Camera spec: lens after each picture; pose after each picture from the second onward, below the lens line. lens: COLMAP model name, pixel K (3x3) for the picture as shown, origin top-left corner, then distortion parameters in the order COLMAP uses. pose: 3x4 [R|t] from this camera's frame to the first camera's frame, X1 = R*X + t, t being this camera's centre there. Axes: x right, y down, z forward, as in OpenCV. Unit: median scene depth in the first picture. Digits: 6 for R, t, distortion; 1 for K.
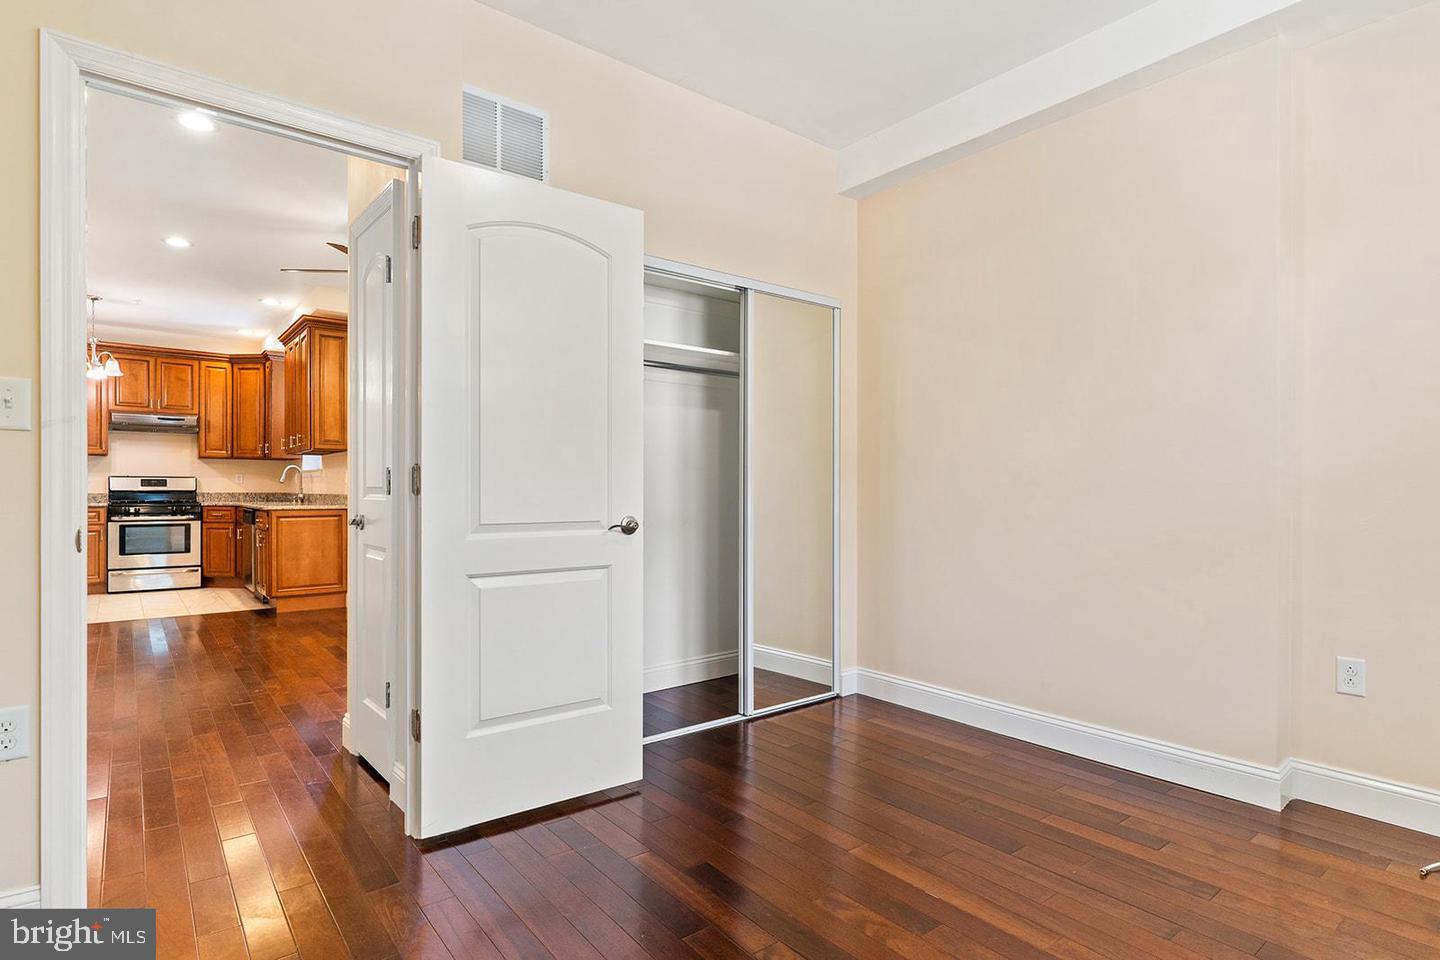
lens RADIAL K [[746.8, 0, 727.1], [0, 746.8, 490.3], [0, 0, 1]] dist [-0.005878, 0.003870]
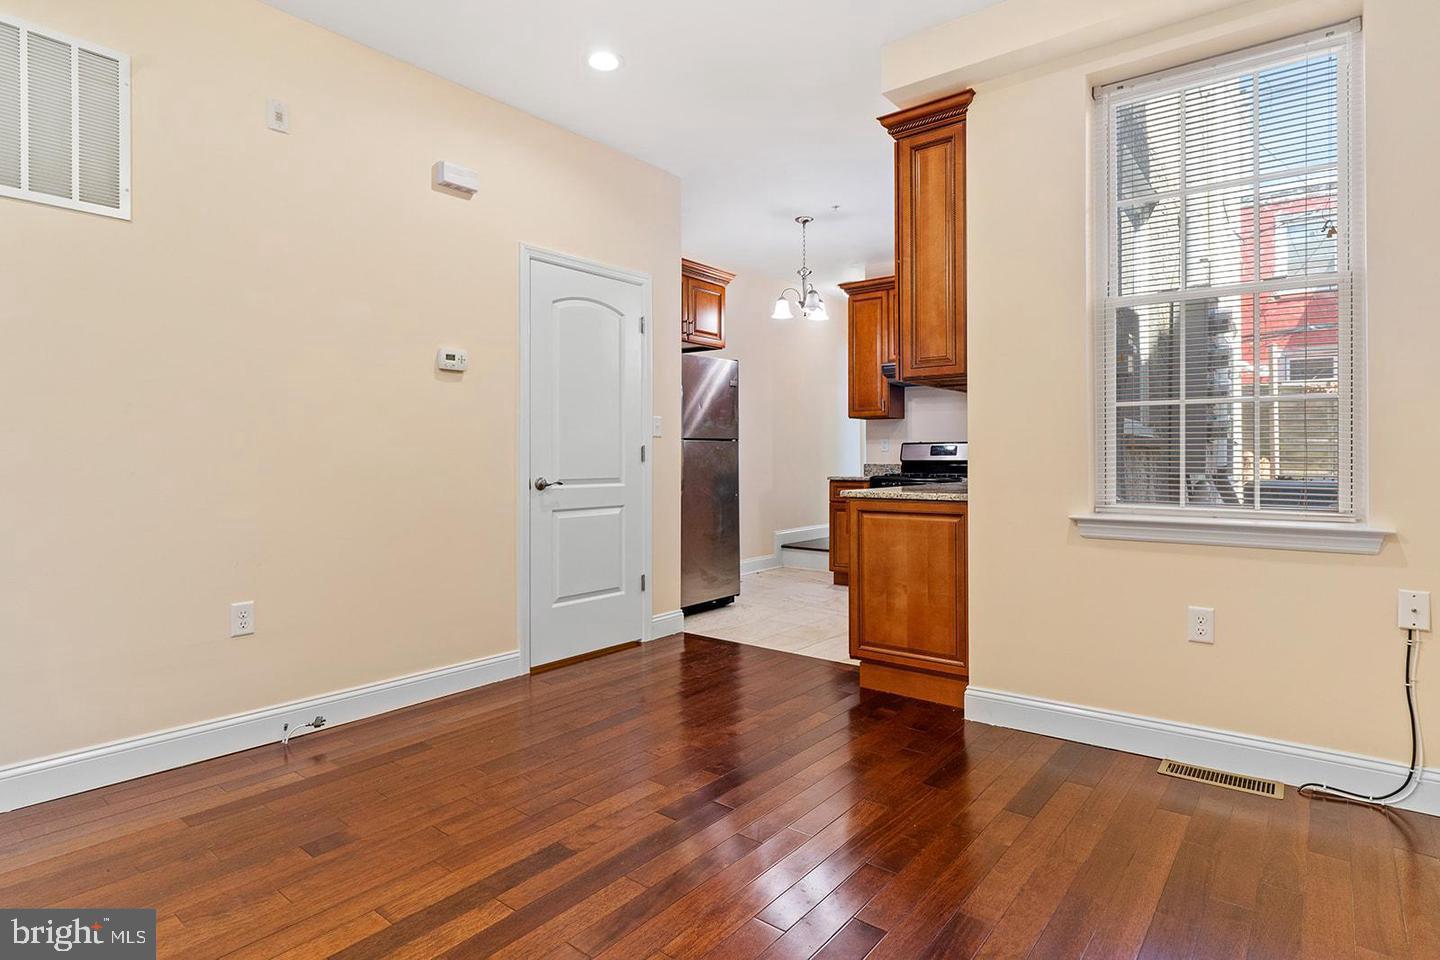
lens RADIAL K [[746.8, 0, 718.7], [0, 746.8, 456.4], [0, 0, 1]] dist [-0.005878, 0.003870]
pose [[0.214731, -0.003127, -0.976668, -0.079391], [-0.000918, 0.999994, -0.003404, -0.001640], [0.976673, 0.001627, 0.214727, 0.670993]]
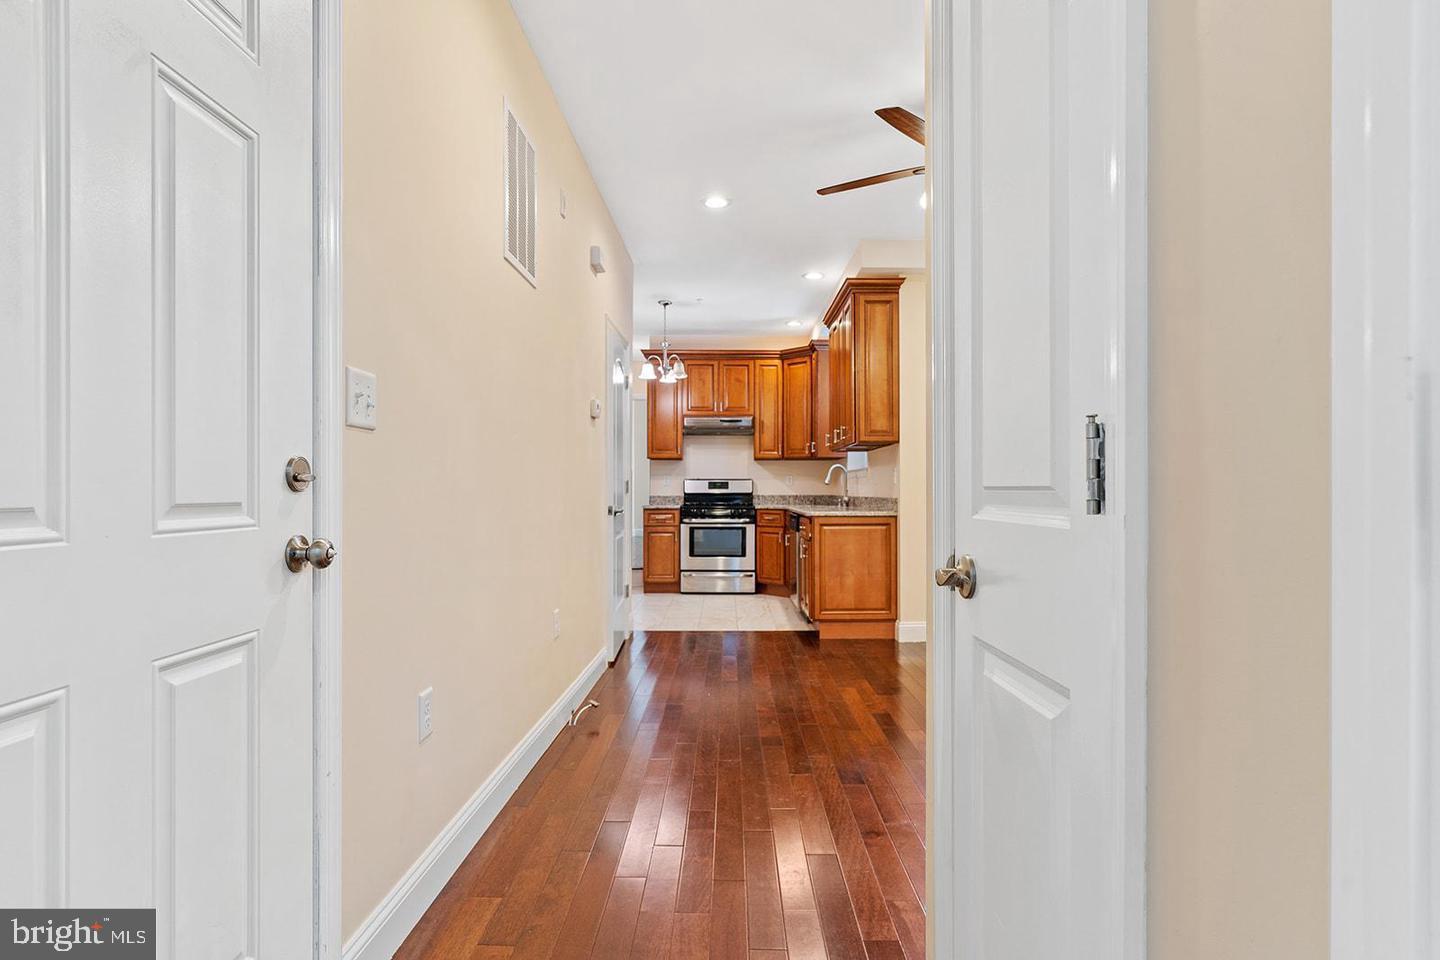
lens RADIAL K [[746.8, 0, 727.5], [0, 746.8, 488.8], [0, 0, 1]] dist [-0.005878, 0.003870]
pose [[0.776839, -0.004136, -0.629685, -0.132761], [0.001366, 0.999987, -0.004883, -0.000536], [0.629697, 0.002933, 0.776835, 0.240869]]
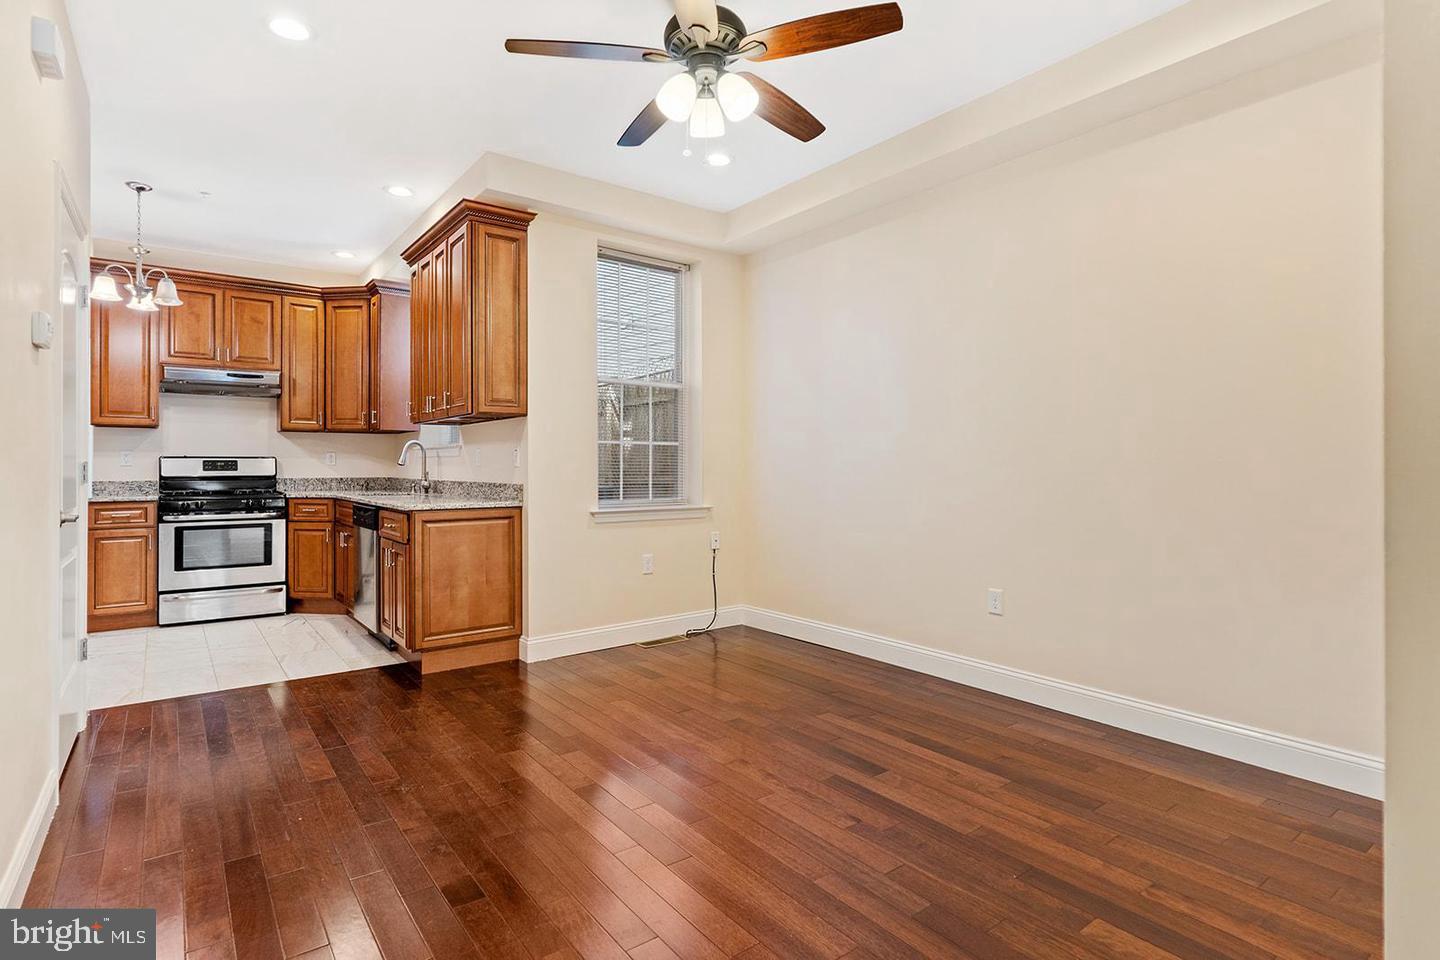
lens RADIAL K [[746.8, 0, 726.7], [0, 746.8, 461.4], [0, 0, 1]] dist [-0.005878, 0.003870]
pose [[0.999309, -0.003880, -0.036955, -0.278199], [0.003646, 0.999973, -0.006377, -0.008471], [0.036979, 0.006238, 0.999297, 0.327577]]
